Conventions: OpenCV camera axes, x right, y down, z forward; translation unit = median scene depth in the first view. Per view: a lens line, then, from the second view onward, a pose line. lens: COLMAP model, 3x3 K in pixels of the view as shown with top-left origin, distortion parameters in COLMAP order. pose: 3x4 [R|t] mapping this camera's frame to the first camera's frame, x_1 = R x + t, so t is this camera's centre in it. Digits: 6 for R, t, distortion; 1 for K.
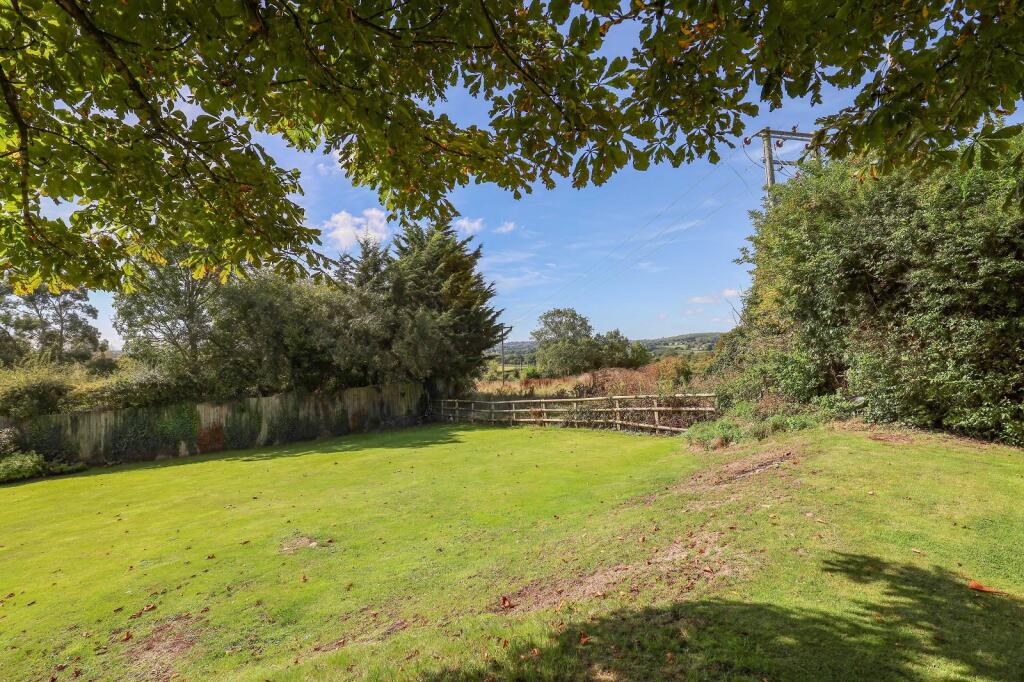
lens RADIAL K [[491.2, 0, 512.0], [0, 491.2, 341.0], [0, 0, 1]] dist [-0.001422, -0.000086]
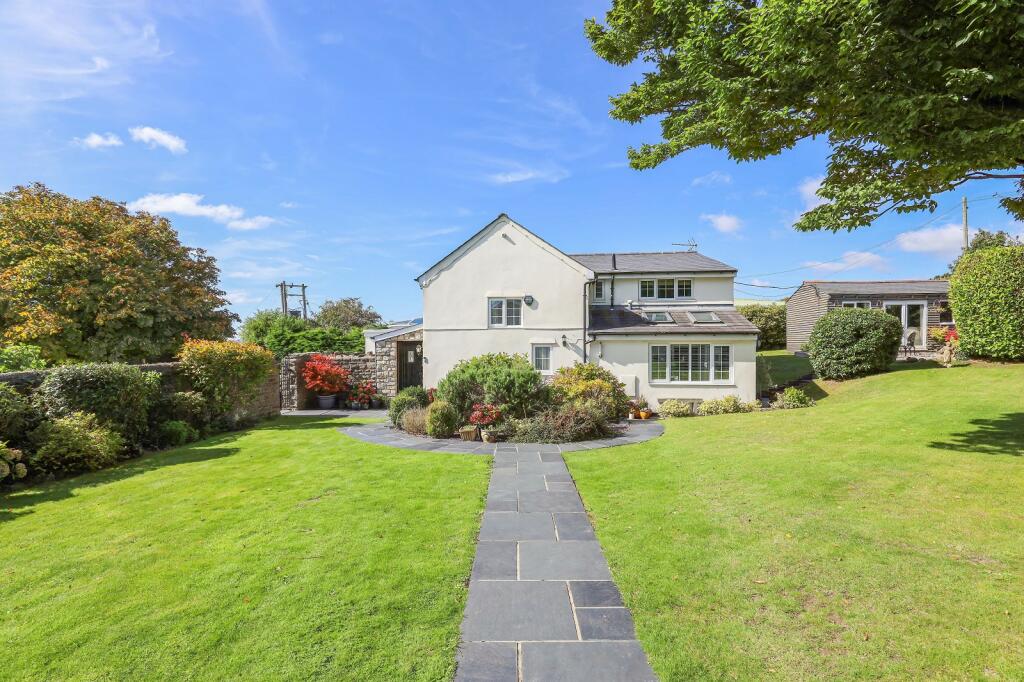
lens RADIAL K [[515.4, 0, 512.0], [0, 515.4, 341.0], [0, 0, 1]] dist [0.021173, -0.000578]
pose [[0.911330, 0.005332, 0.411643, 0.363855], [-0.010470, 0.999893, 0.010228, -0.104091], [-0.411544, -0.013631, 0.911288, -1.667485]]
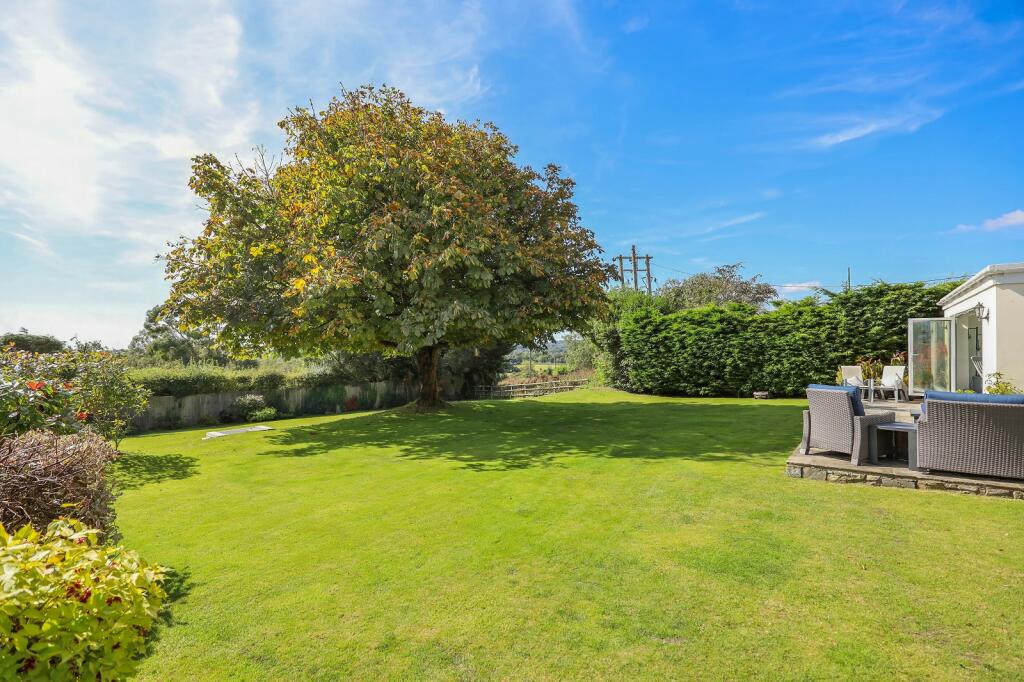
lens RADIAL K [[515.4, 0, 512.0], [0, 515.4, 341.0], [0, 0, 1]] dist [0.021173, -0.000578]
pose [[0.994292, 0.001737, -0.106676, 0.171176], [-0.001135, 0.999983, 0.005704, -0.043837], [0.106684, -0.005550, 0.994278, -0.745885]]
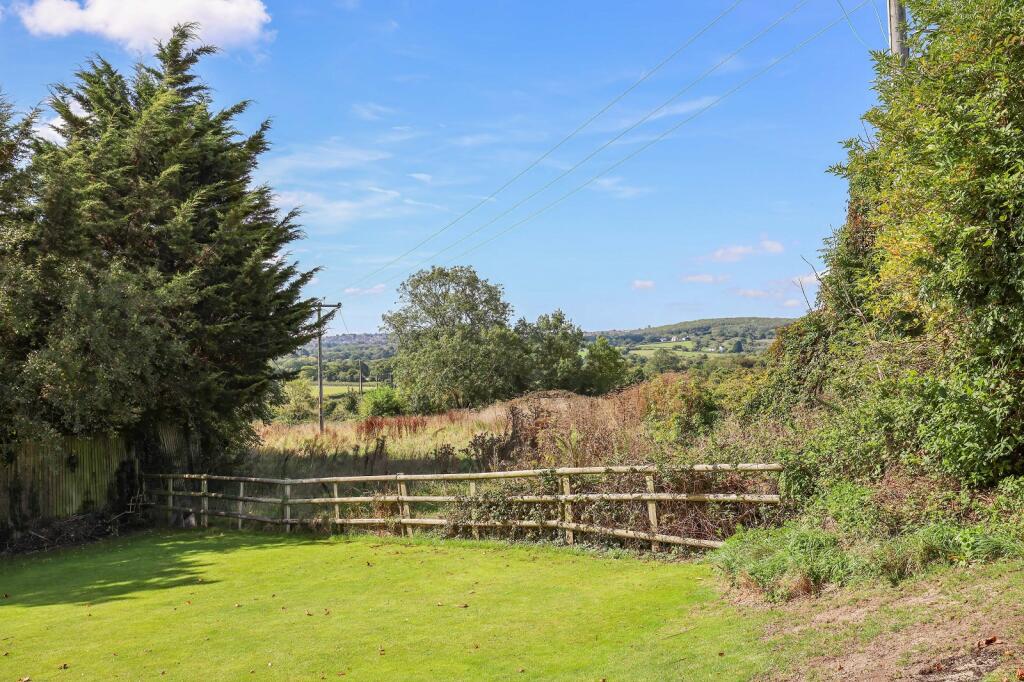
lens RADIAL K [[1006.8, 0, 512.0], [0, 1006.8, 341.0], [0, 0, 1]] dist [0.081143, 0.003894]
pose [[0.986519, 0.001490, 0.163643, 0.008942], [-0.002910, 0.999960, 0.008437, -0.007249], [-0.163623, -0.008799, 0.986484, 0.064398]]
